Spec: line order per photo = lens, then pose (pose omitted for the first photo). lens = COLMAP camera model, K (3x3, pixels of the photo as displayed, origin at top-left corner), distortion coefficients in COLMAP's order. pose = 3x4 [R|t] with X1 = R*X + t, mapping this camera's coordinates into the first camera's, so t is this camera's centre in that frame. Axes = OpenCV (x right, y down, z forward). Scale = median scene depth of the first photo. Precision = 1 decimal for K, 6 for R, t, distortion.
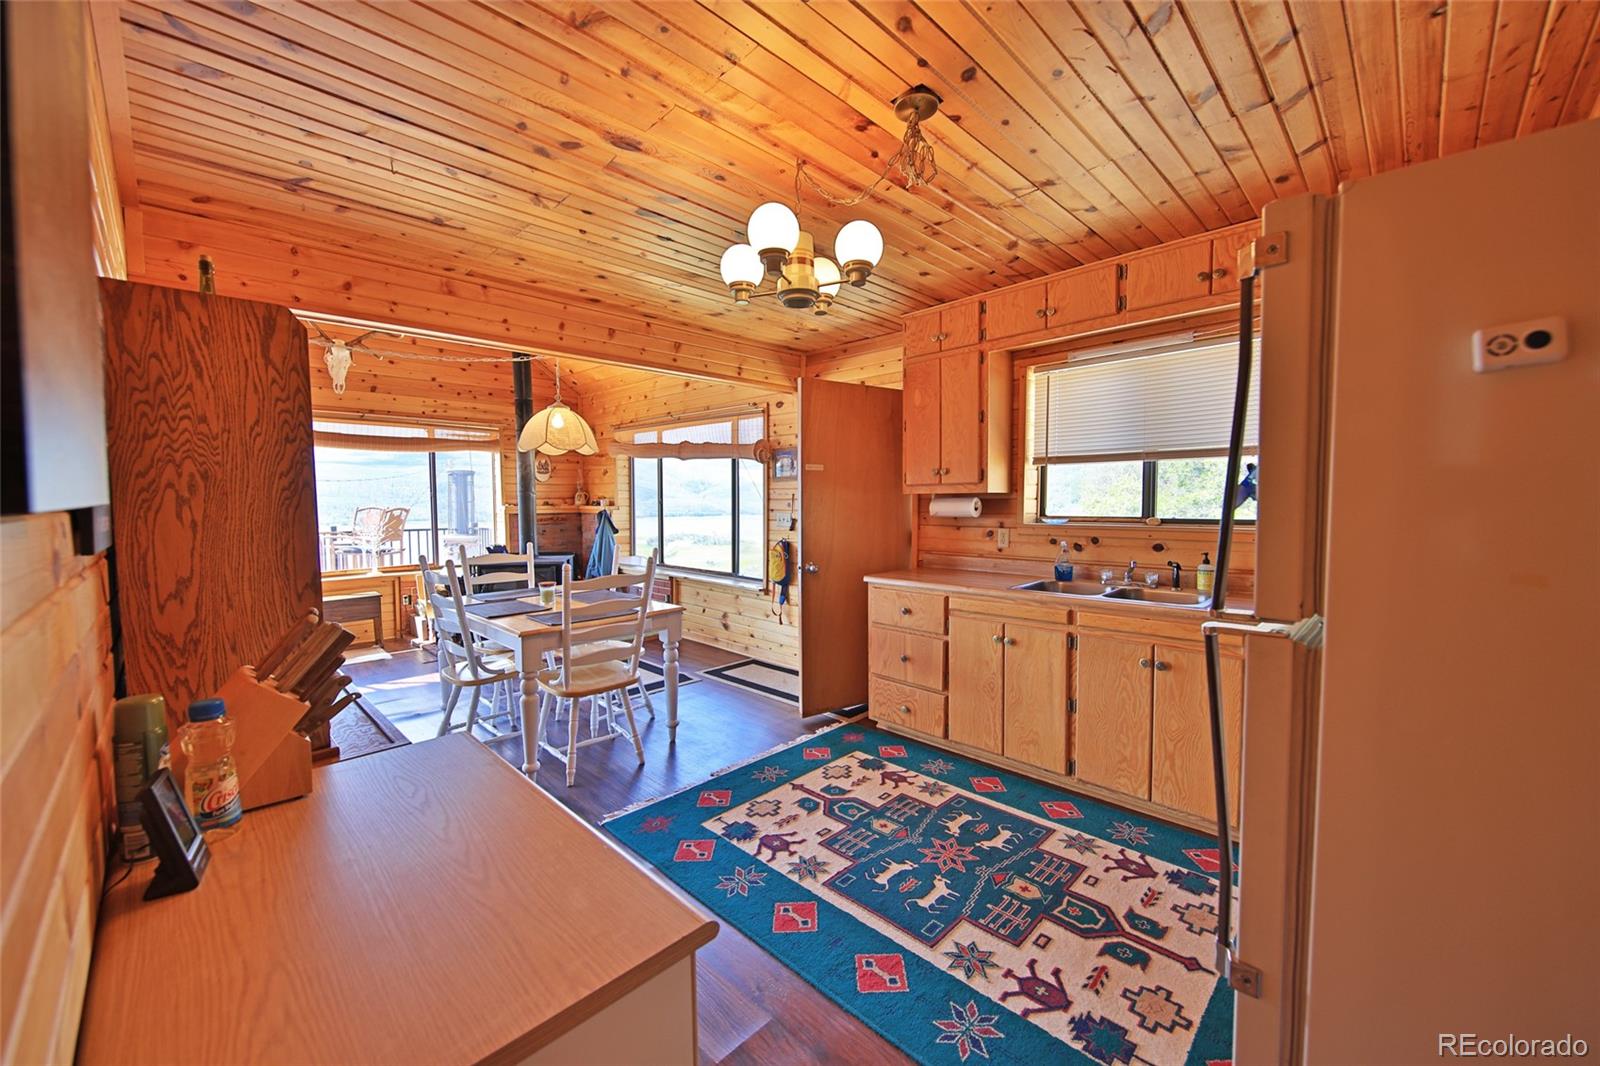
lens RADIAL K [[611.9, 0, 802.8], [0, 611.9, 529.6], [0, 0, 1]] dist [0.017789, -0.009256]
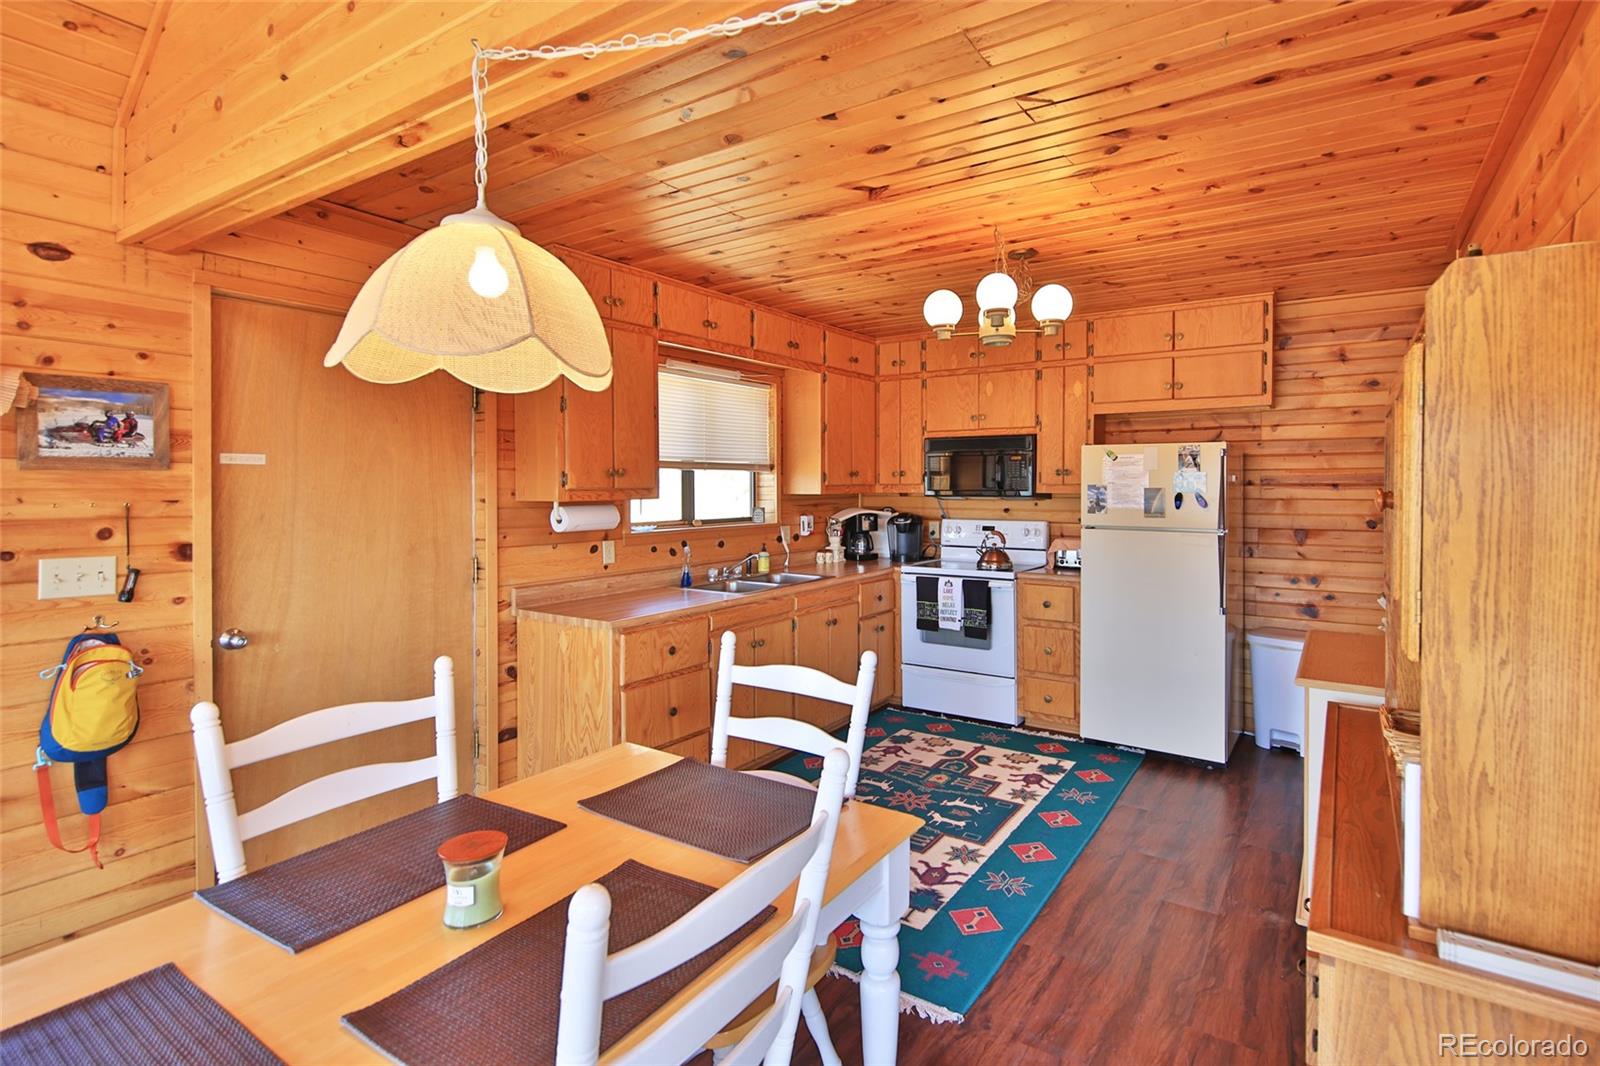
lens RADIAL K [[768.8, 0, 859.4], [0, 768.8, 490.3], [0, 0, 1]] dist [0.001377, 0.000070]
pose [[-0.212260, -0.002220, 0.977211, -0.579960], [0.050124, 0.998656, 0.013157, -0.050449], [-0.975927, 0.051774, -0.211864, 0.658592]]
